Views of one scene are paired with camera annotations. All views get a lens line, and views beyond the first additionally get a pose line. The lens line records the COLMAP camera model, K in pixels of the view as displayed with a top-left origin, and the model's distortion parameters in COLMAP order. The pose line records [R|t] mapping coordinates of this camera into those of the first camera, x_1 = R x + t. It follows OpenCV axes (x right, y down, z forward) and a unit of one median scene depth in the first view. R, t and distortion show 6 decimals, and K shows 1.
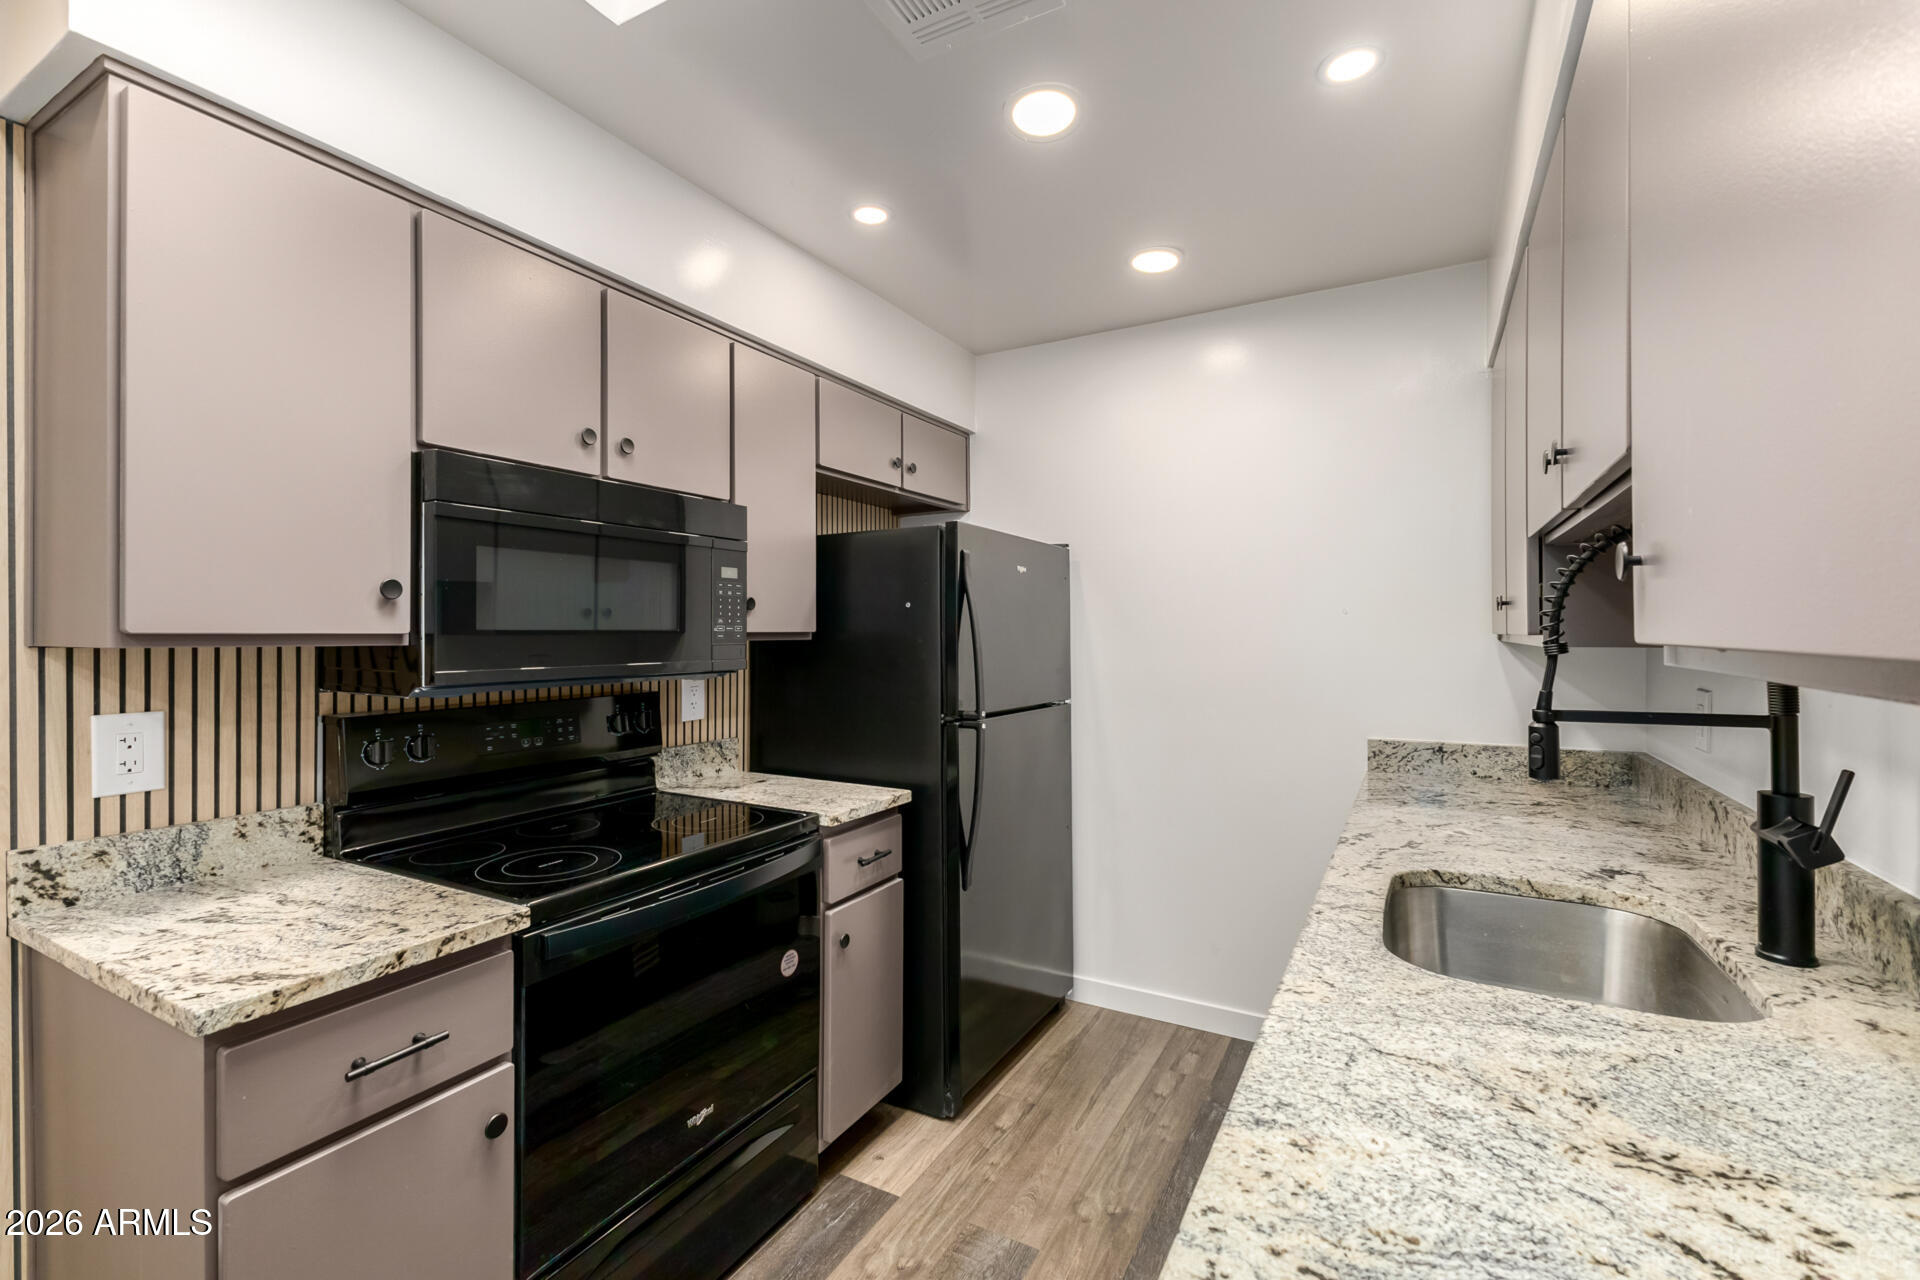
lens RADIAL K [[834.5, 0, 954.9], [0, 834.5, 630.6], [0, 0, 1]] dist [0.008730, -0.000209]
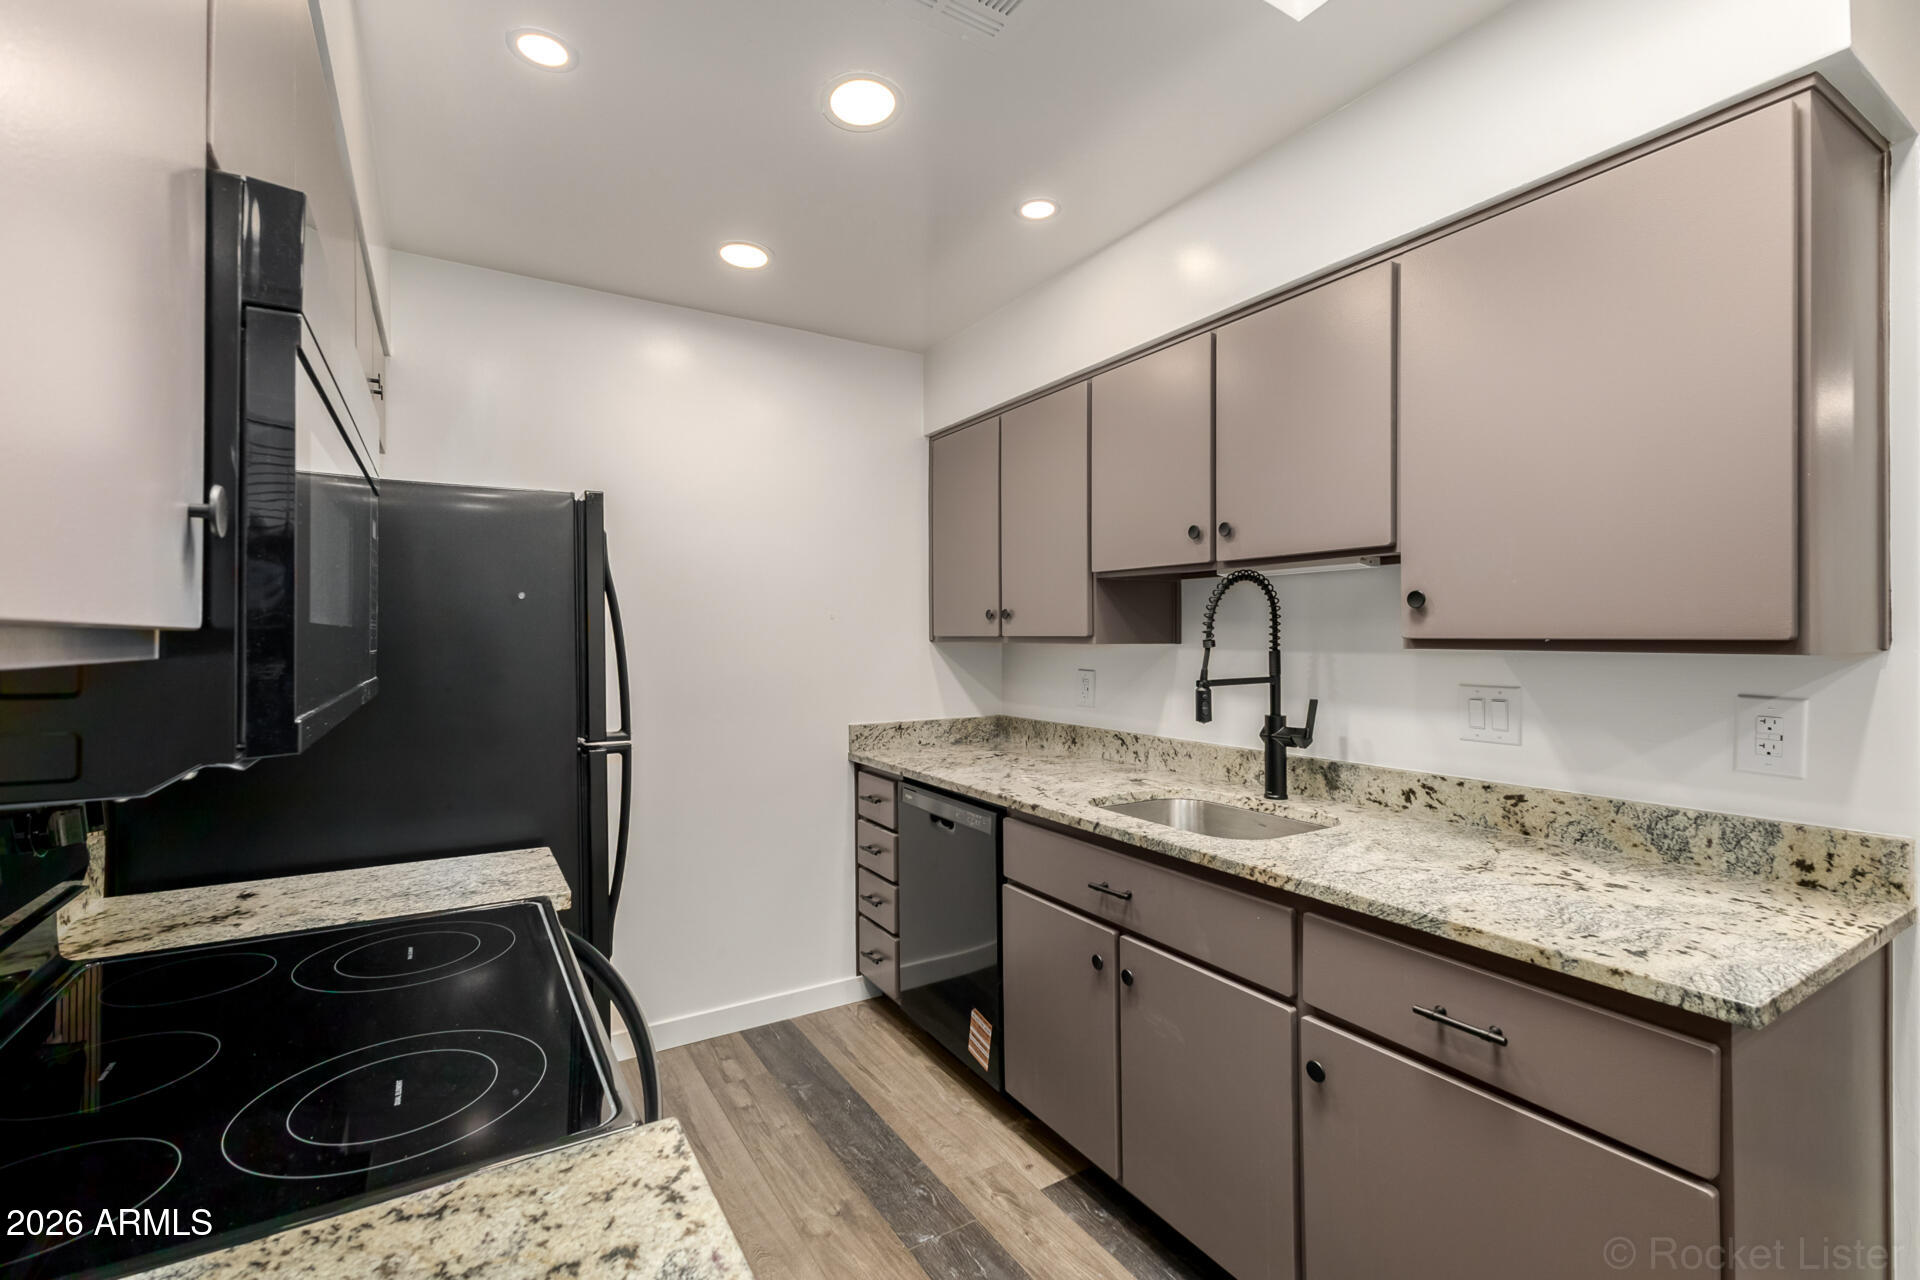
lens RADIAL K [[839.1, 0, 952.3], [0, 839.1, 632.8], [0, 0, 1]] dist [0.009560, -0.001155]
pose [[0.491044, 0.005078, 0.871120, -0.998108], [-0.001392, 0.999986, -0.005044, 0.009107], [-0.871134, 0.001264, 0.491044, 0.611348]]
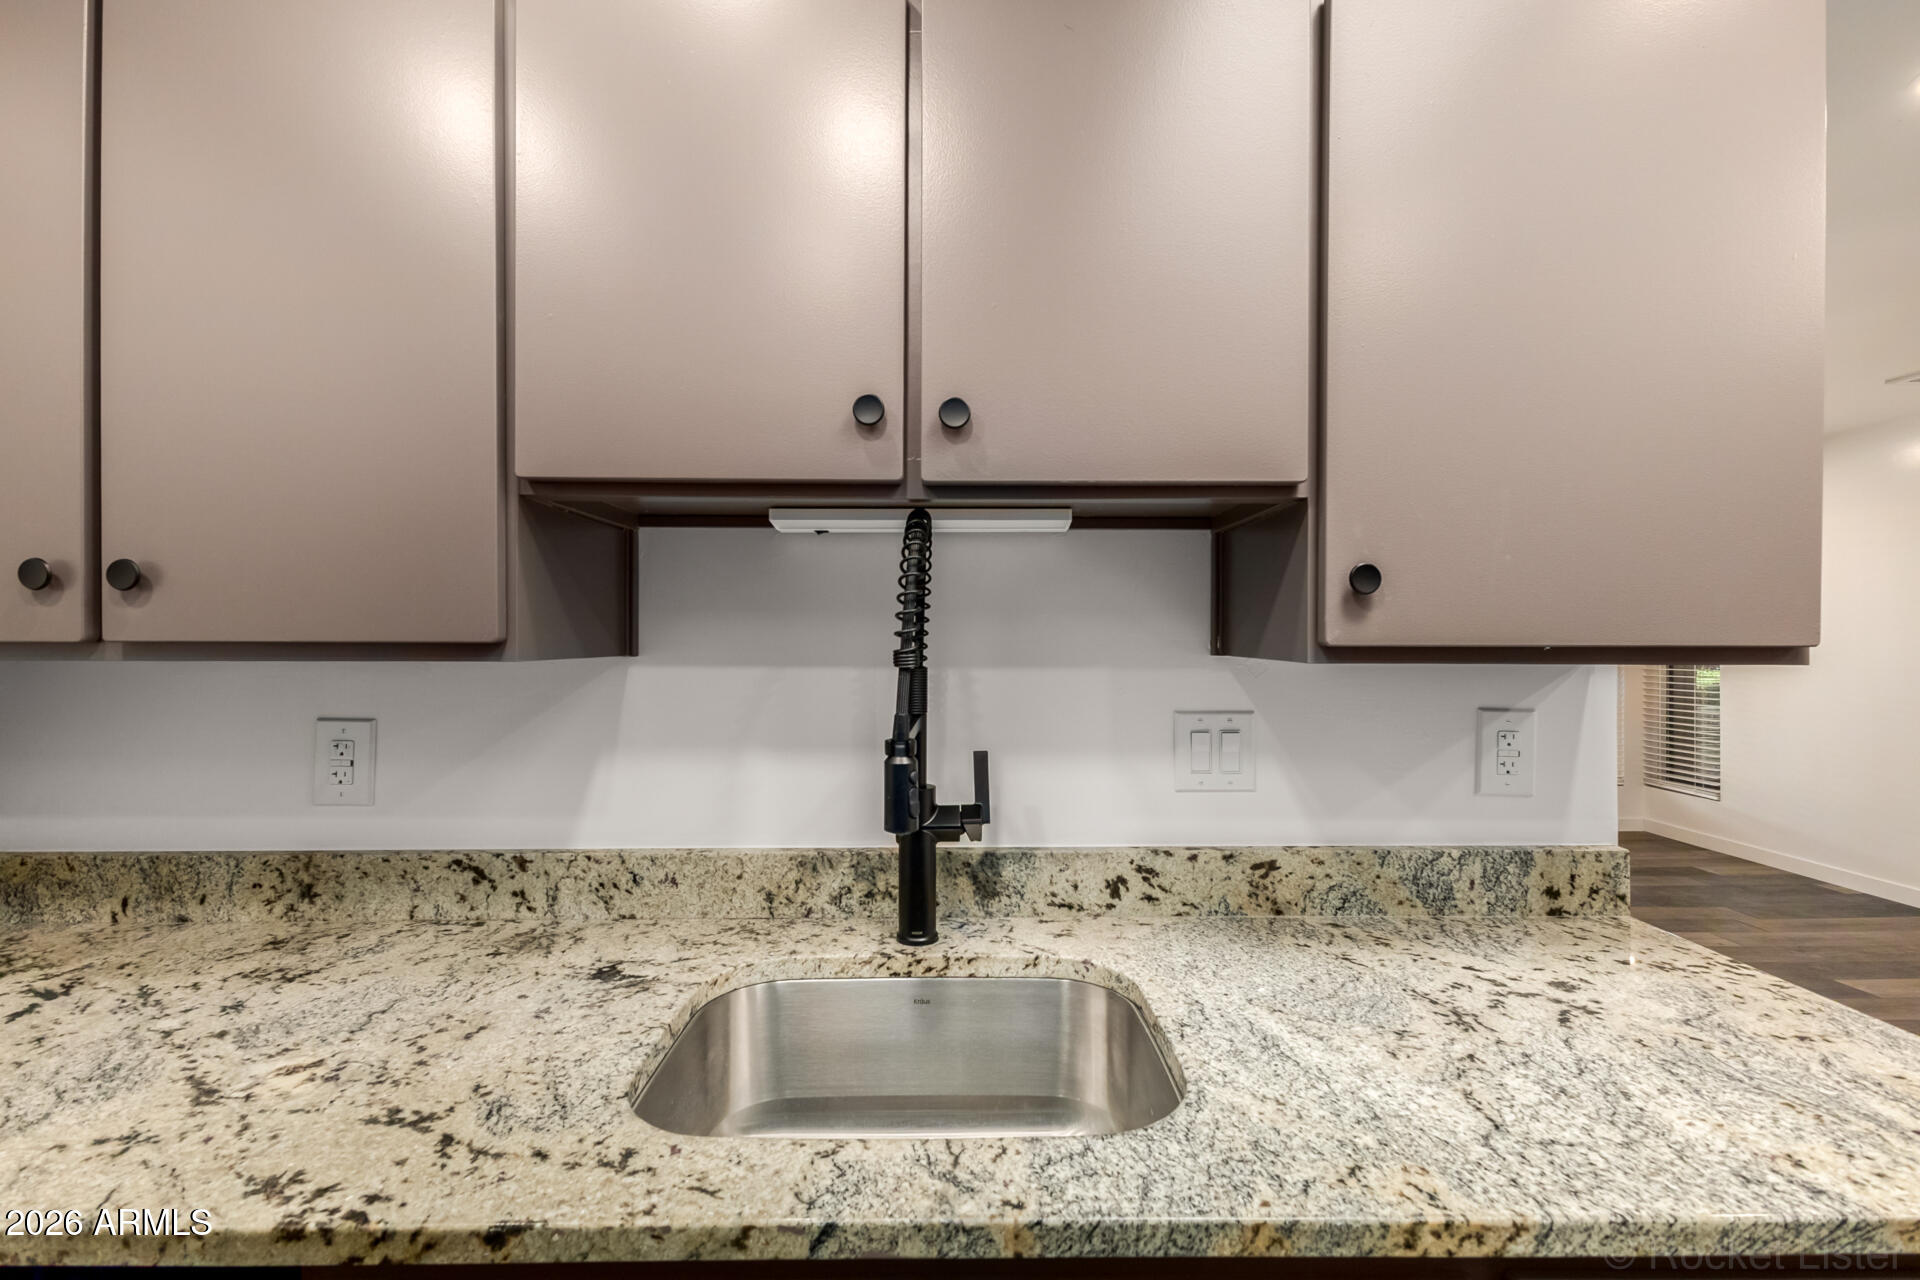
lens RADIAL K [[839.1, 0, 952.3], [0, 839.1, 632.8], [0, 0, 1]] dist [0.009560, -0.001155]
pose [[-0.495609, 0.007101, 0.868517, 0.020750], [-0.001009, 0.999961, -0.008752, 0.005118], [-0.868545, -0.005214, -0.495582, 1.330203]]
